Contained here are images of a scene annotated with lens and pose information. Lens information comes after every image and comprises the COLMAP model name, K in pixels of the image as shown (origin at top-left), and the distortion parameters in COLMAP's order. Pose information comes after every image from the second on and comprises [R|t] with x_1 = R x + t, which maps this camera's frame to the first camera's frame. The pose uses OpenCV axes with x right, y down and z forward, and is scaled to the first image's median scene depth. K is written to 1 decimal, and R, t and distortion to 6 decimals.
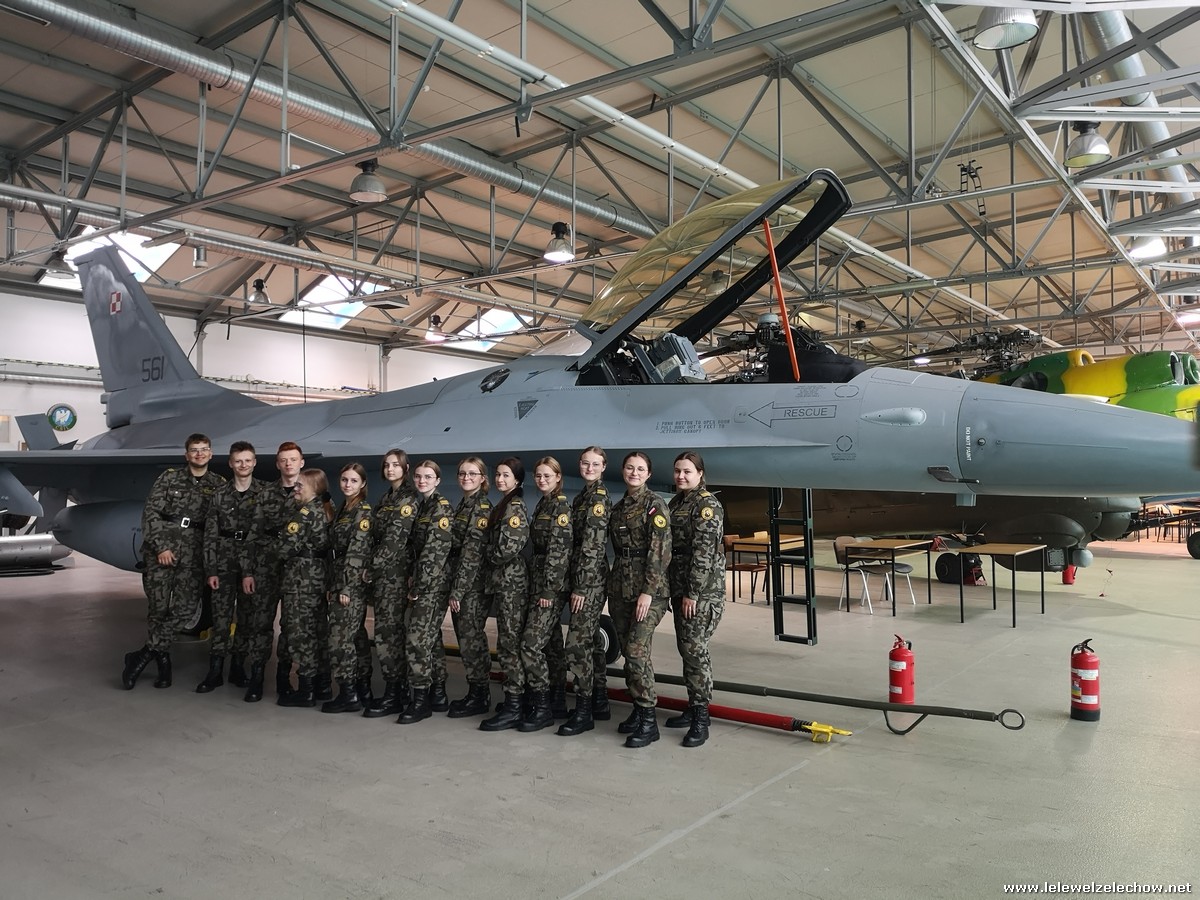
lens RADIAL K [[947.6, 0, 600.0], [0, 947.6, 450.0], [0, 0, 1]] dist [0.083059, -0.160977]
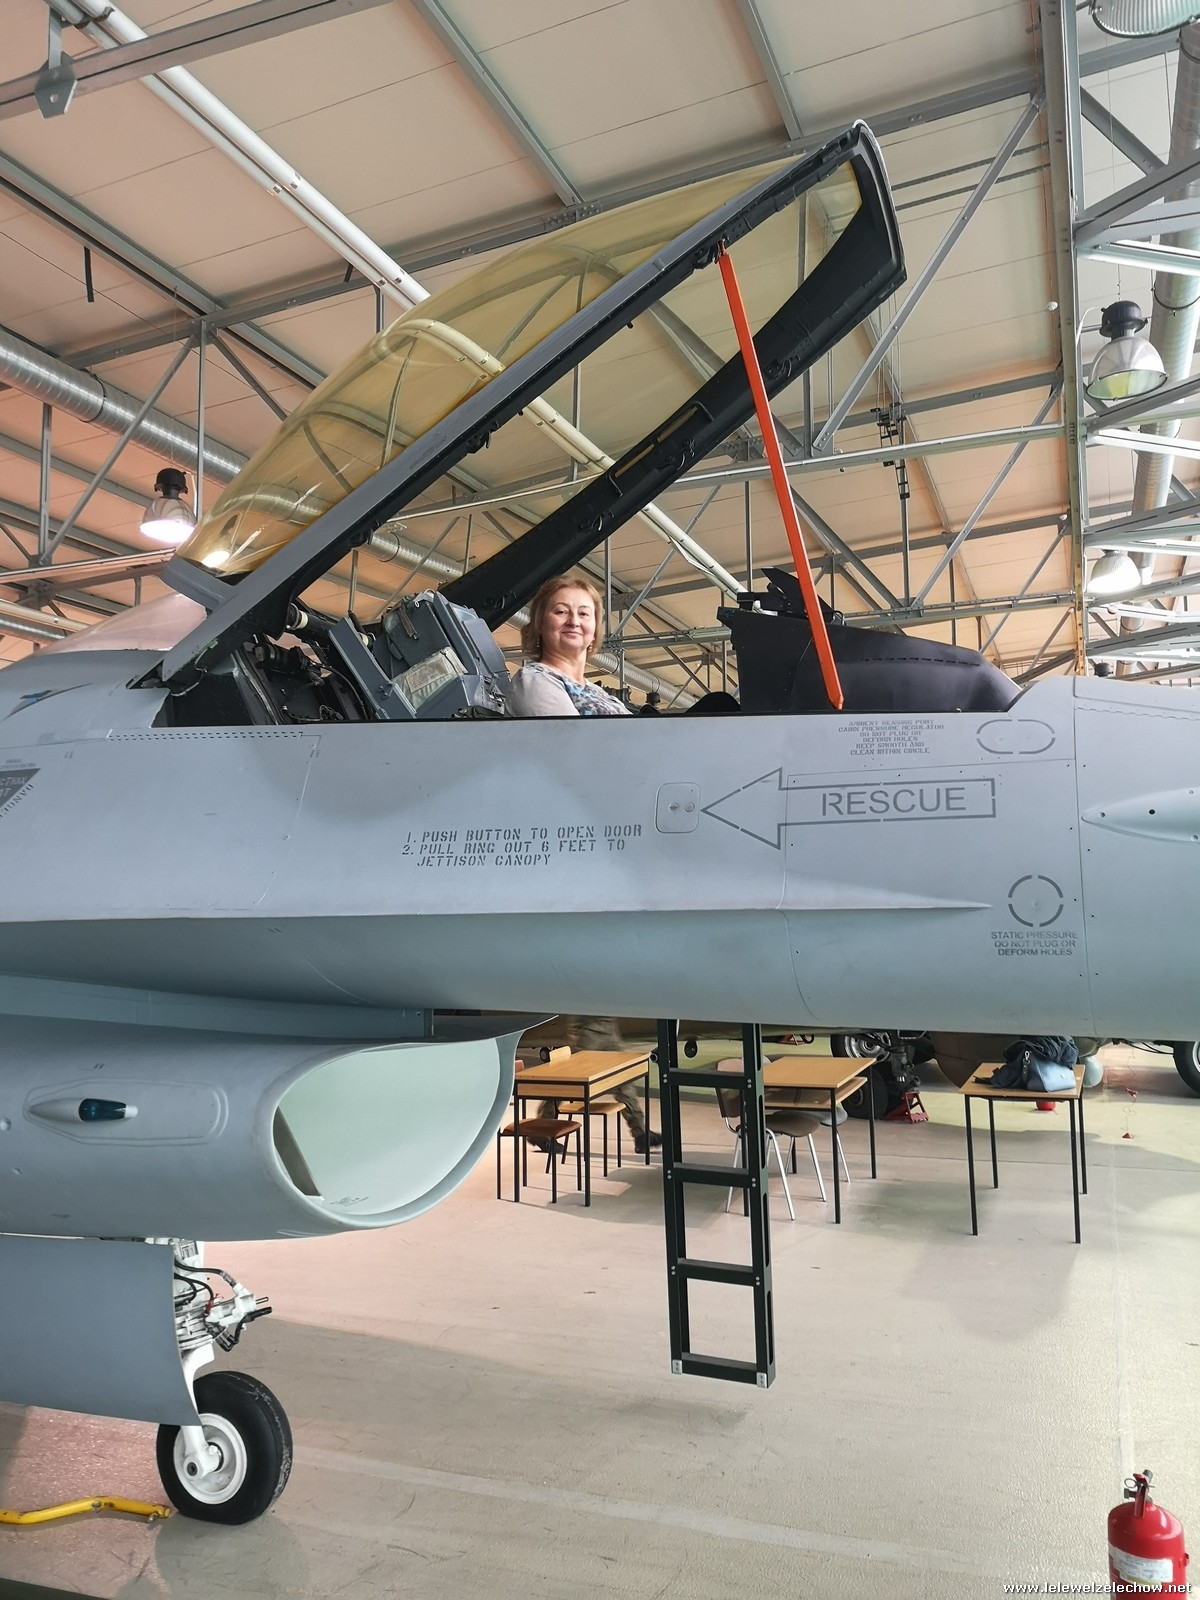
lens RADIAL K [[1263.5, 0, 600.0], [0, 1263.5, 800.0], [0, 0, 1]] dist [0.083059, -0.160977]
pose [[0.965229, 0.009831, 0.261221, 0.006218], [0.006964, 0.997971, -0.063291, -0.007391], [-0.261313, 0.062910, 0.963202, 0.333459]]
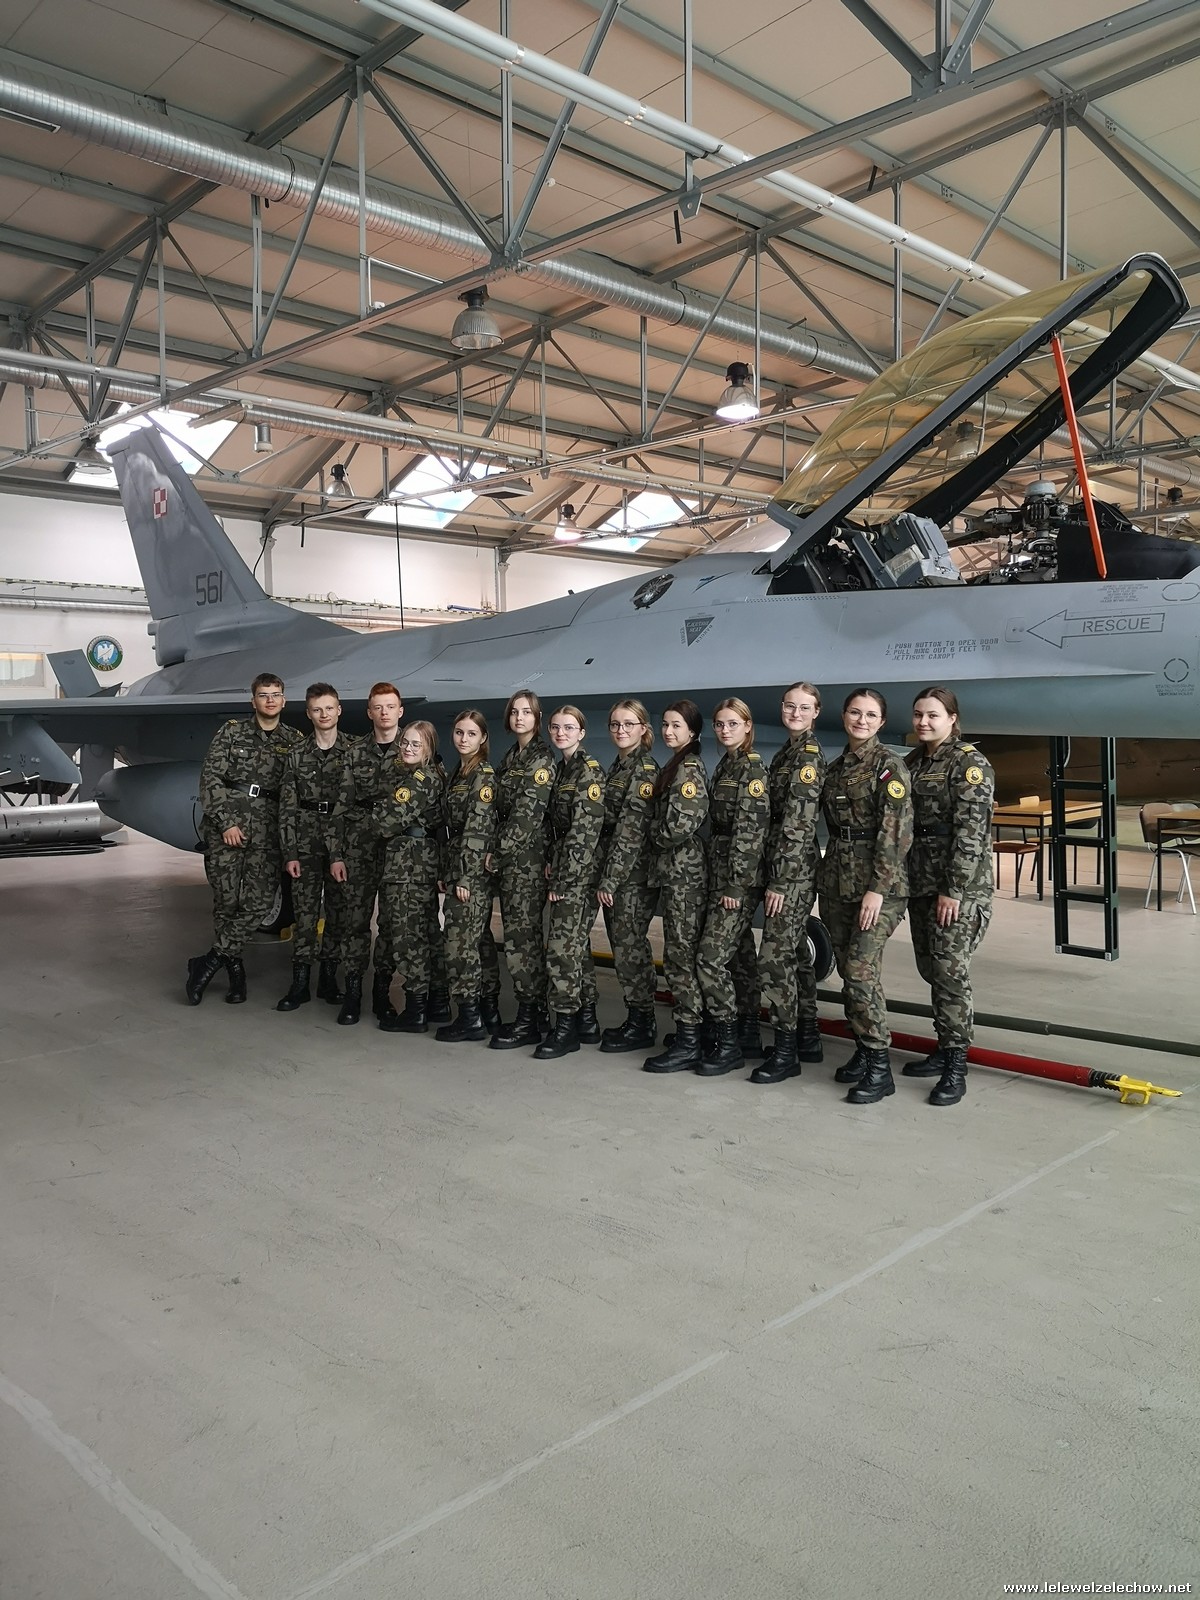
lens RADIAL K [[1262.2, 0, 600.0], [0, 1262.2, 800.0], [0, 0, 1]] dist [0.075336, -0.177356]
pose [[0.989005, -0.003984, -0.147825, -0.006905], [0.017500, 0.995766, 0.090241, -0.001955], [0.146840, -0.091835, 0.984888, 0.025709]]
